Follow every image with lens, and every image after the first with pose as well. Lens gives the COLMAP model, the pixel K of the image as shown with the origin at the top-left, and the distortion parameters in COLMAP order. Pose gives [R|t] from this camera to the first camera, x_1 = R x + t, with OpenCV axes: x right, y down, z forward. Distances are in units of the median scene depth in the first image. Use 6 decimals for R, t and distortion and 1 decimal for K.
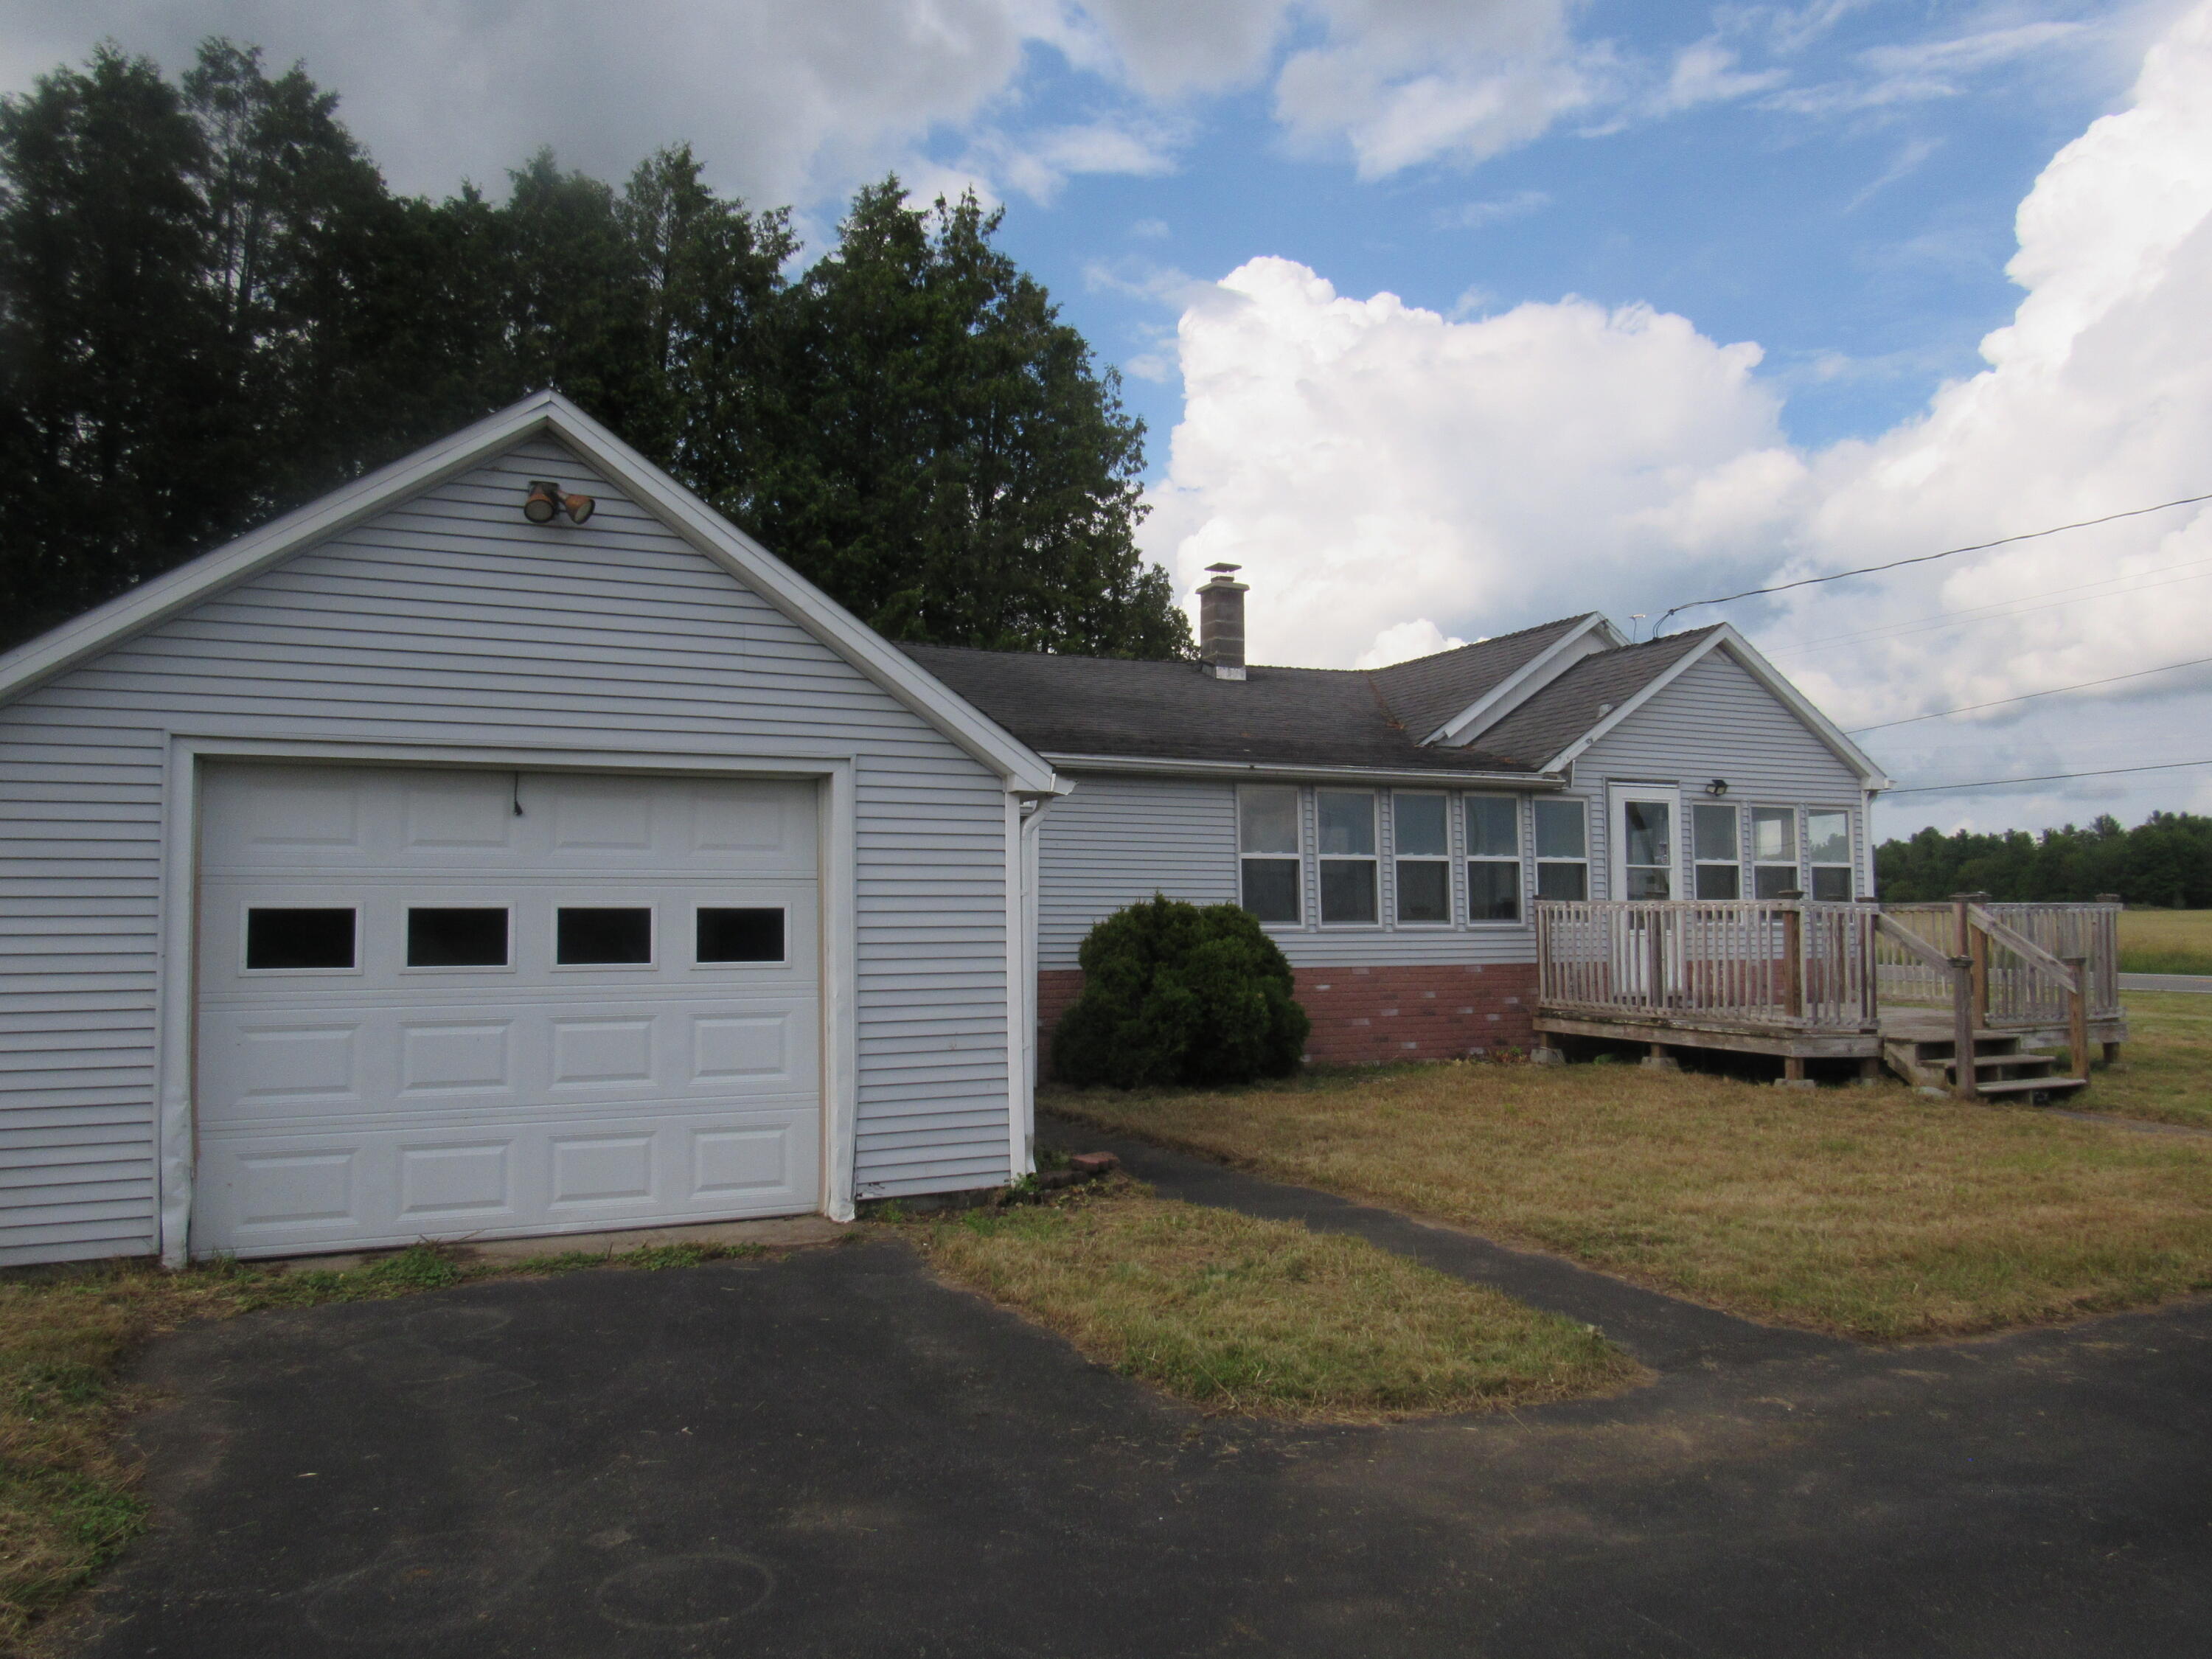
lens RADIAL K [[1660.8, 0, 1109.1], [0, 1660.8, 825.5], [0, 0, 1]] dist [-0.028193, 0.006836]
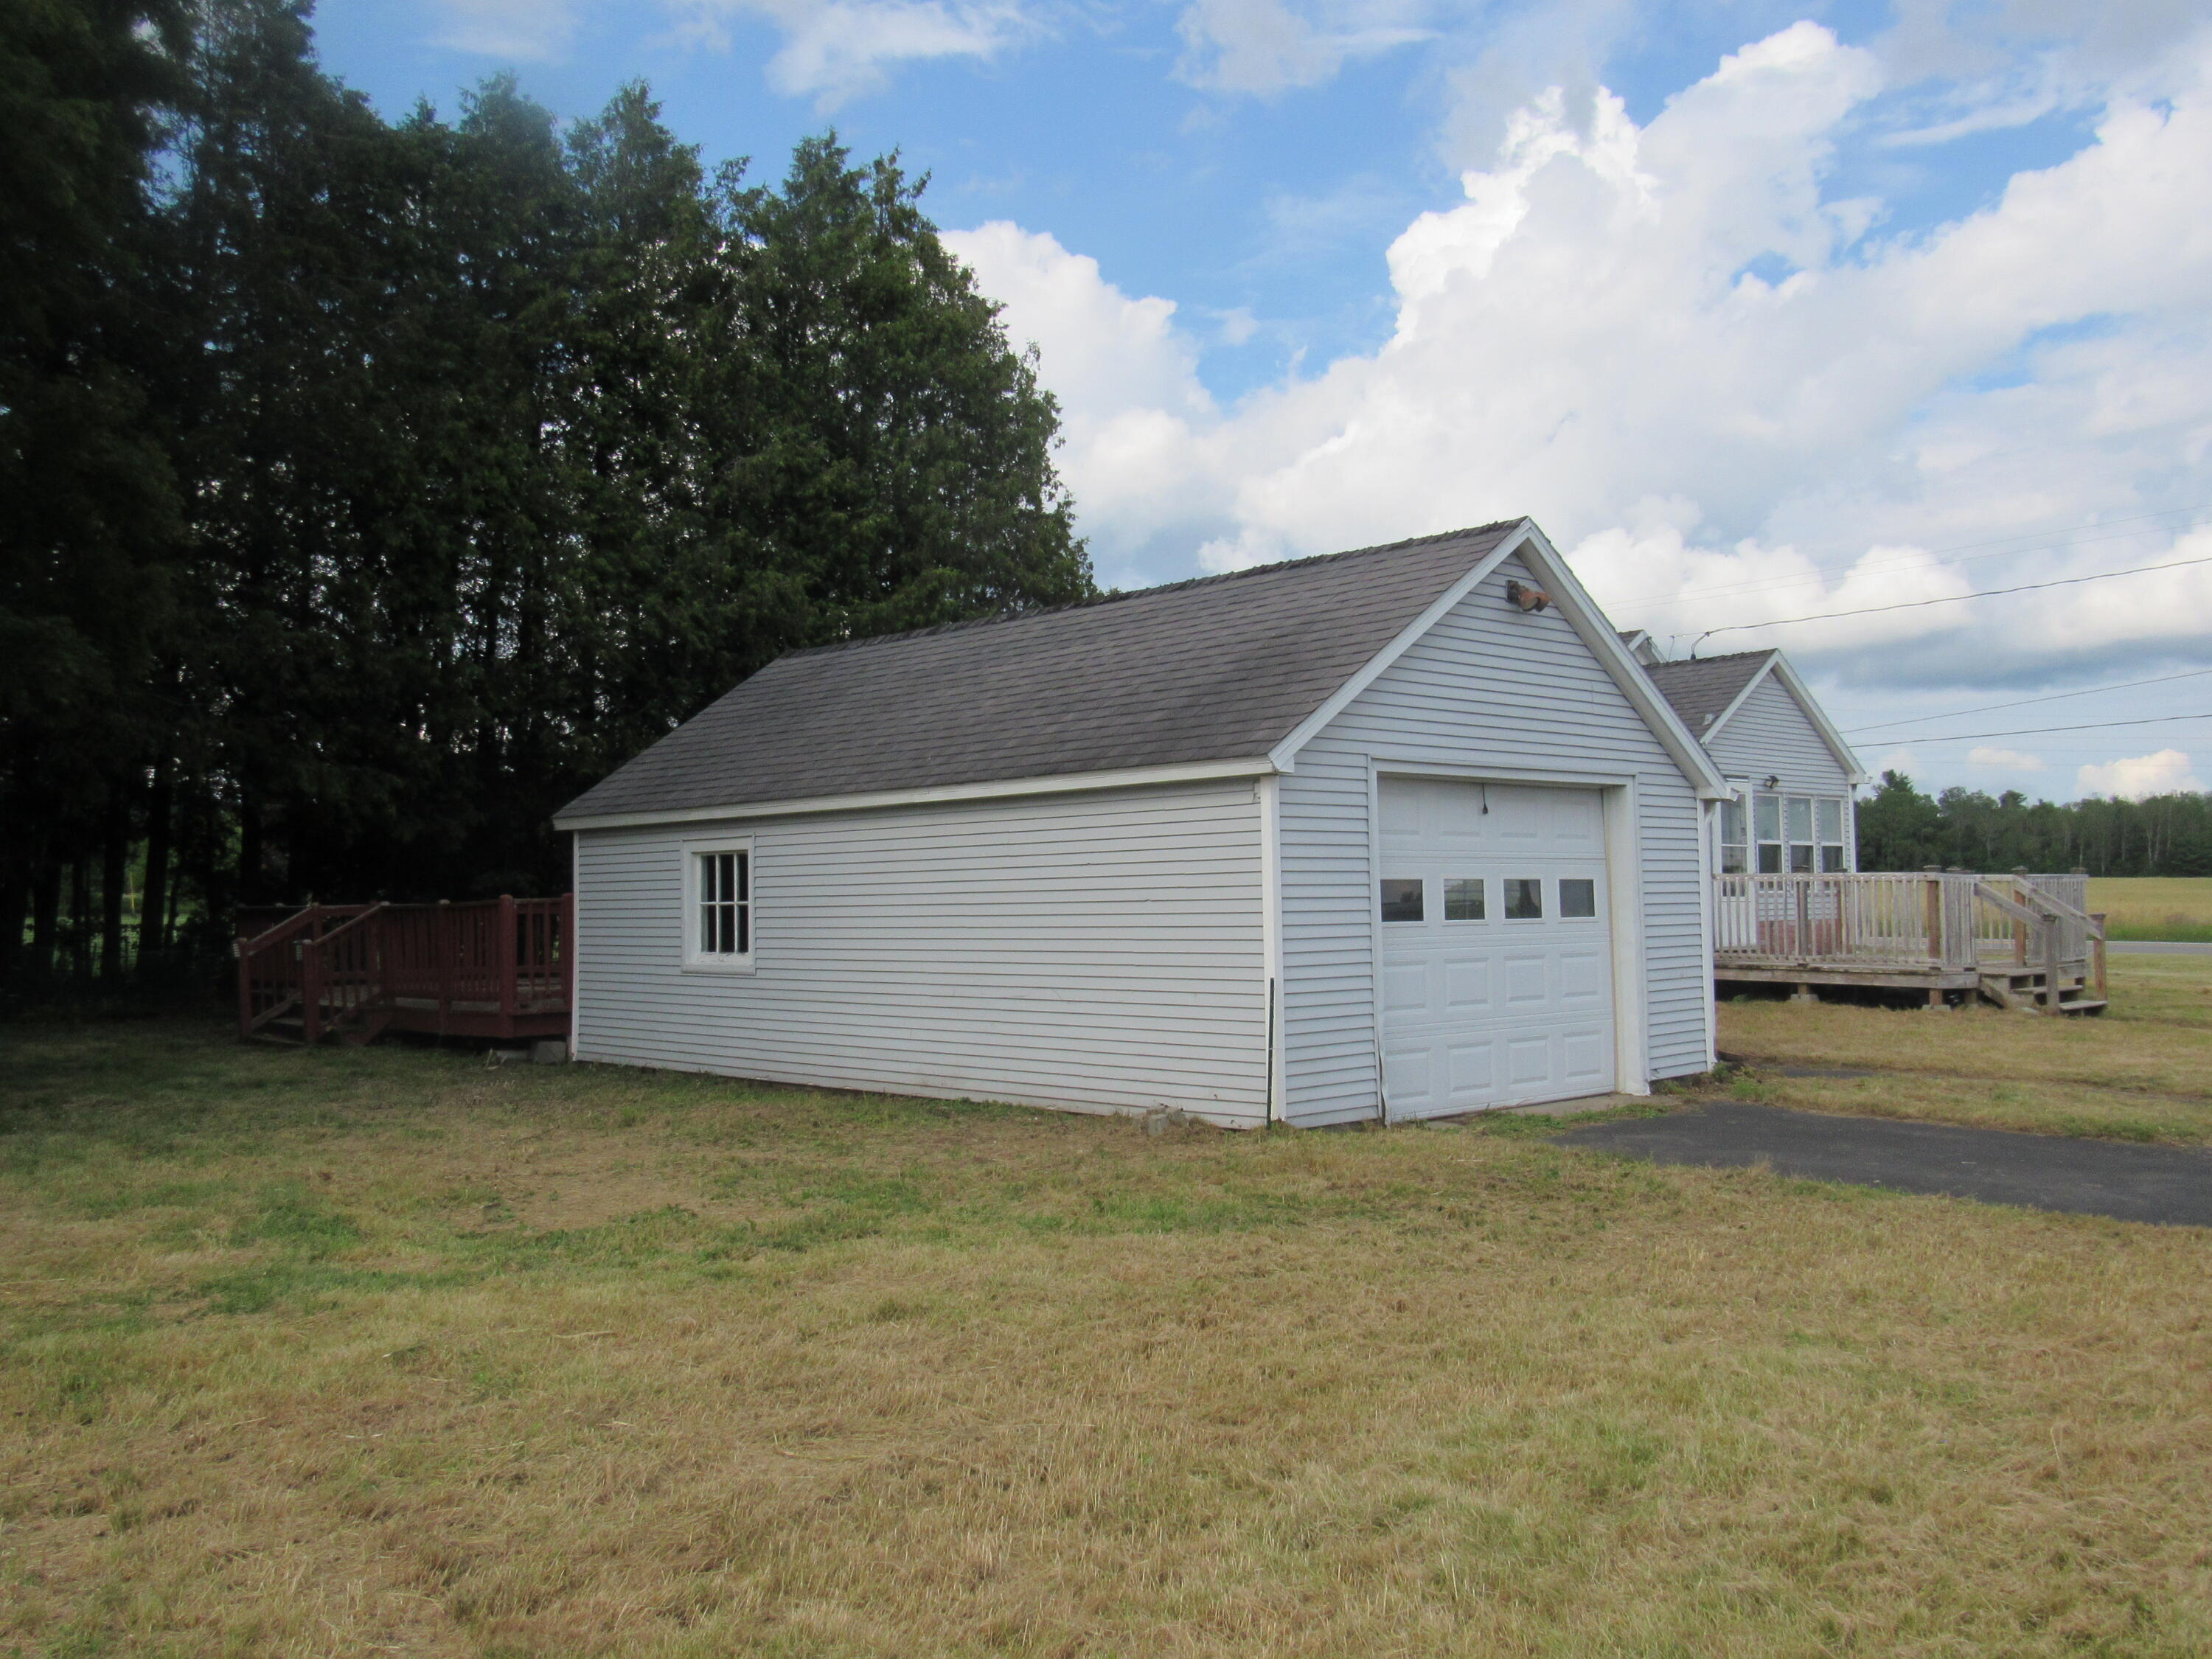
lens RADIAL K [[1901.8, 0, 1107.9], [0, 1901.8, 828.7], [0, 0, 1]] dist [-0.035958, 0.017926]
pose [[0.955588, 0.005709, 0.294650, -0.628954], [-0.011976, 0.999739, 0.019469, -0.011956], [-0.294462, -0.022133, 0.955407, -0.253151]]
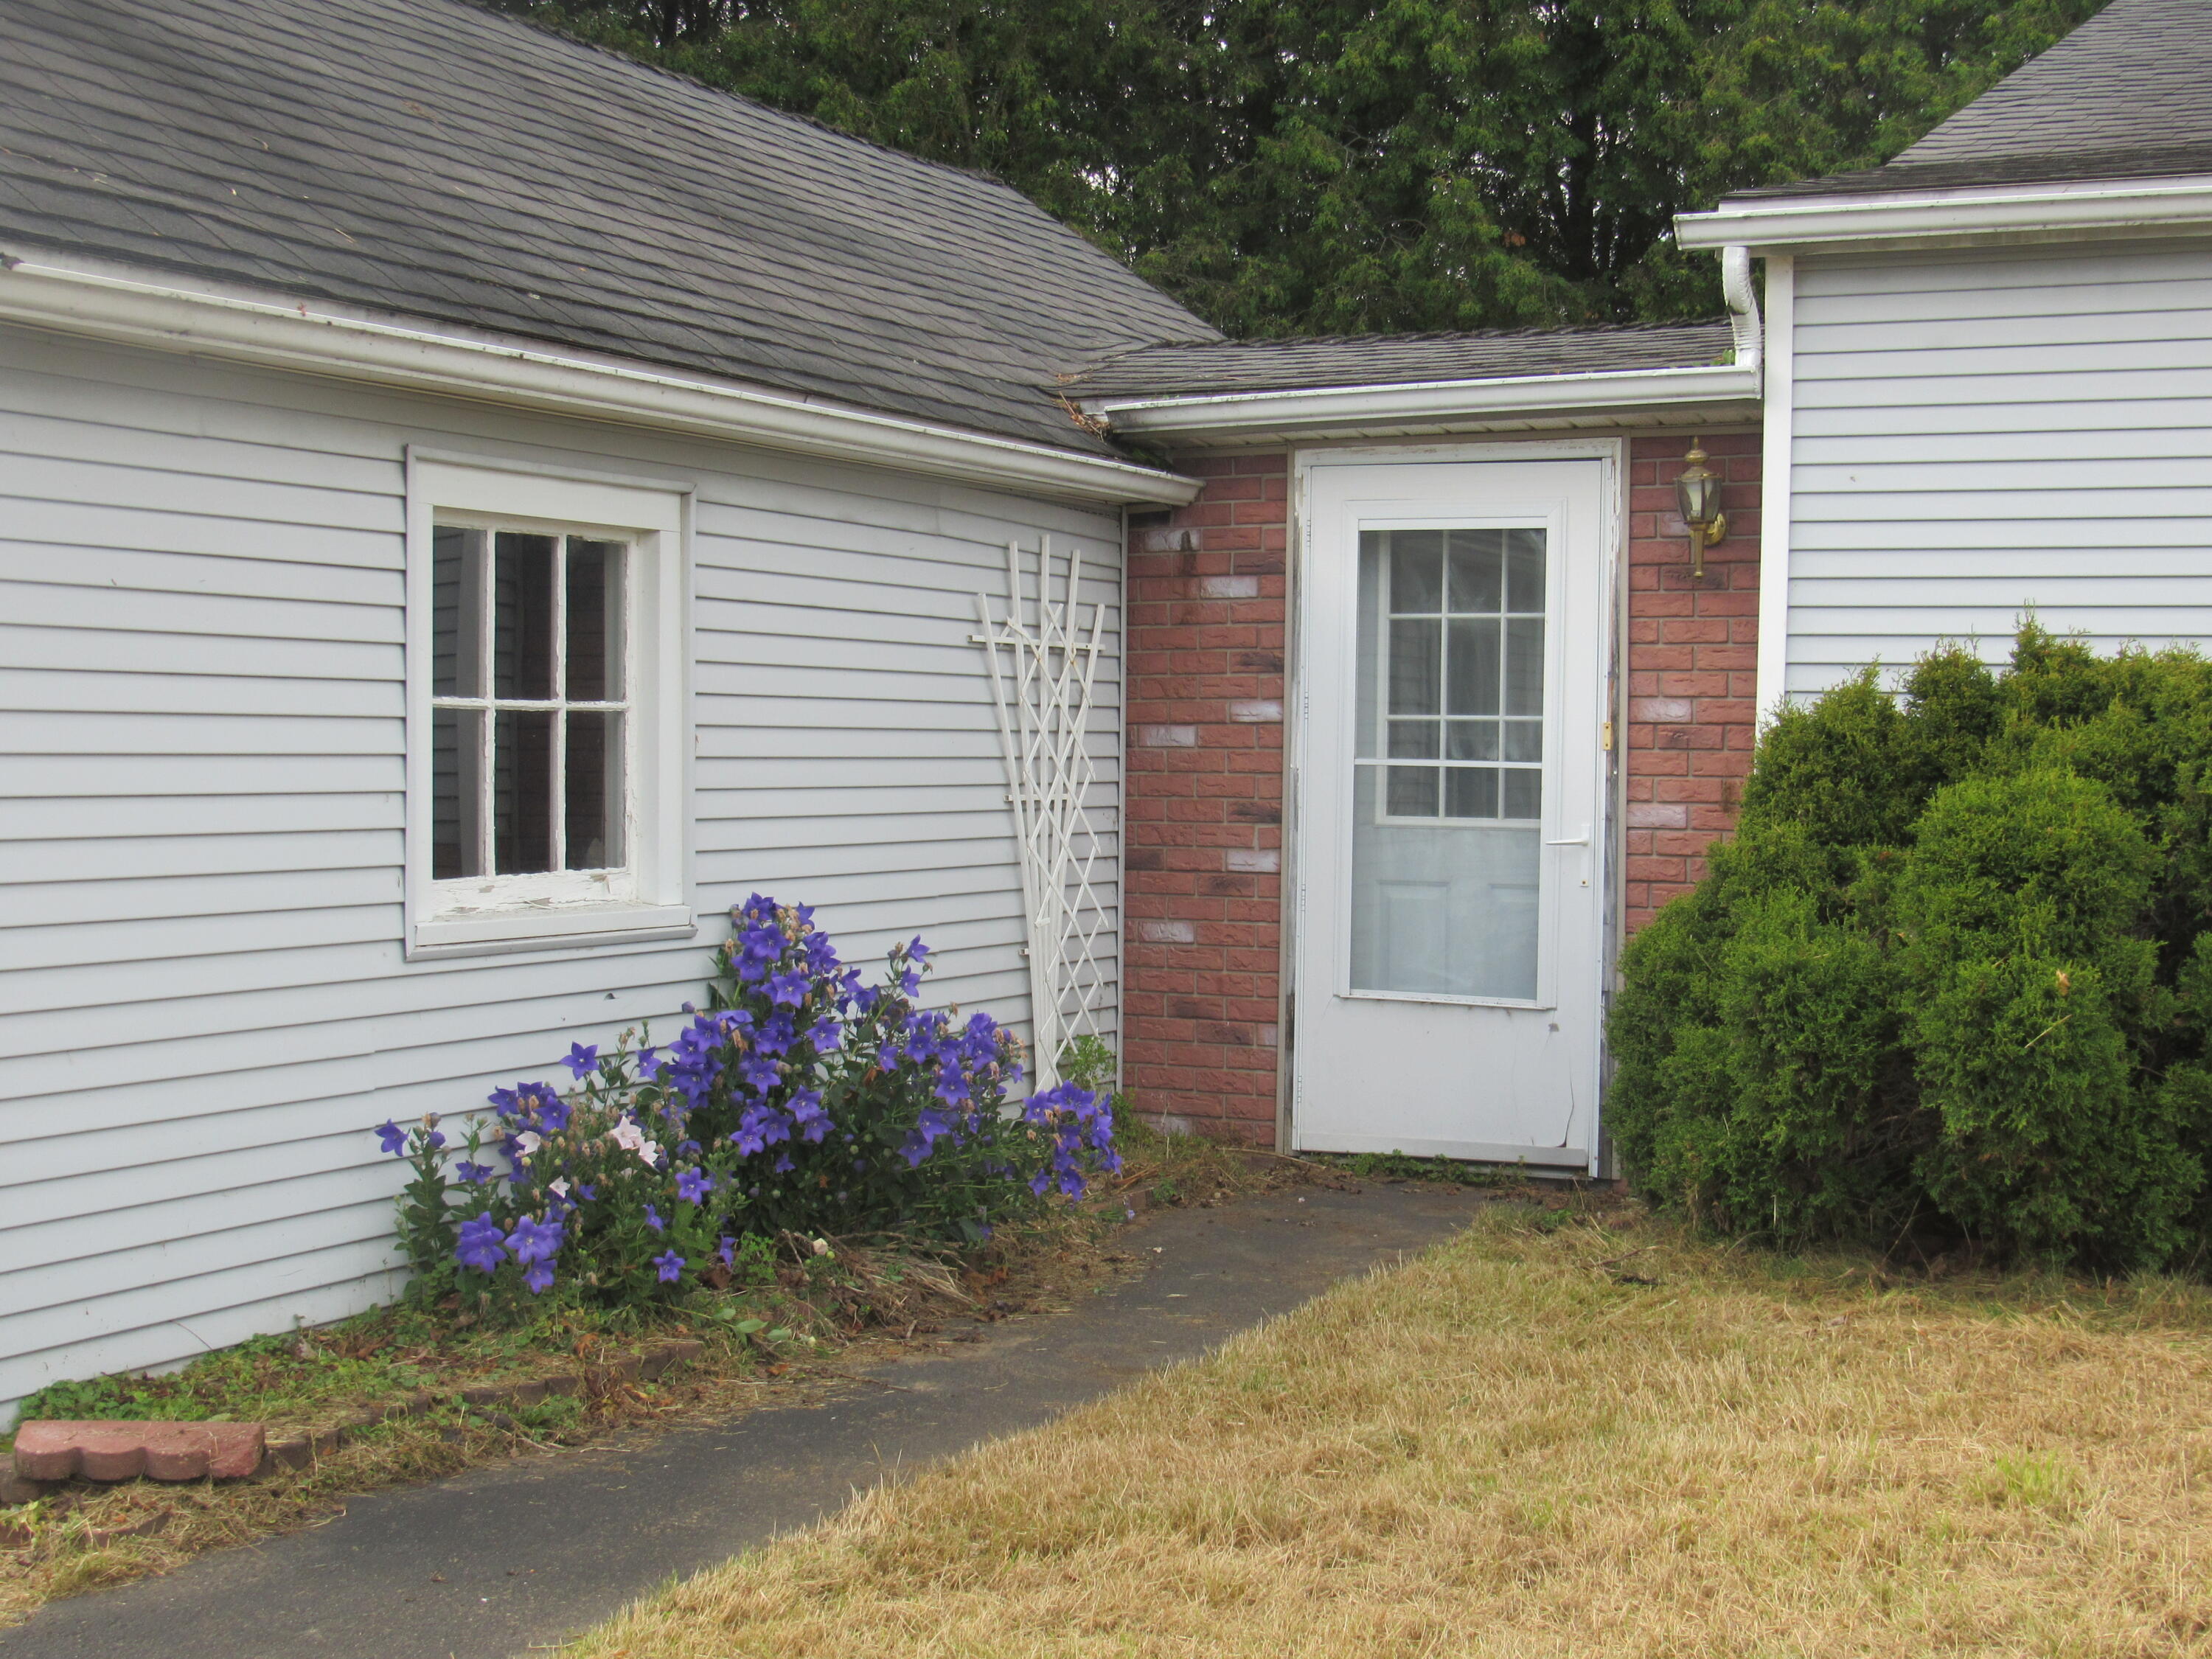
lens RADIAL K [[3061.8, 0, 1119.0], [0, 3061.8, 839.5], [0, 0, 1]] dist [-0.148291, 0.000000]
pose [[0.621770, 0.035393, -0.782399, 0.341867], [0.034842, 0.996739, 0.072778, 0.033245], [0.782424, -0.072511, 0.618510, 0.506158]]
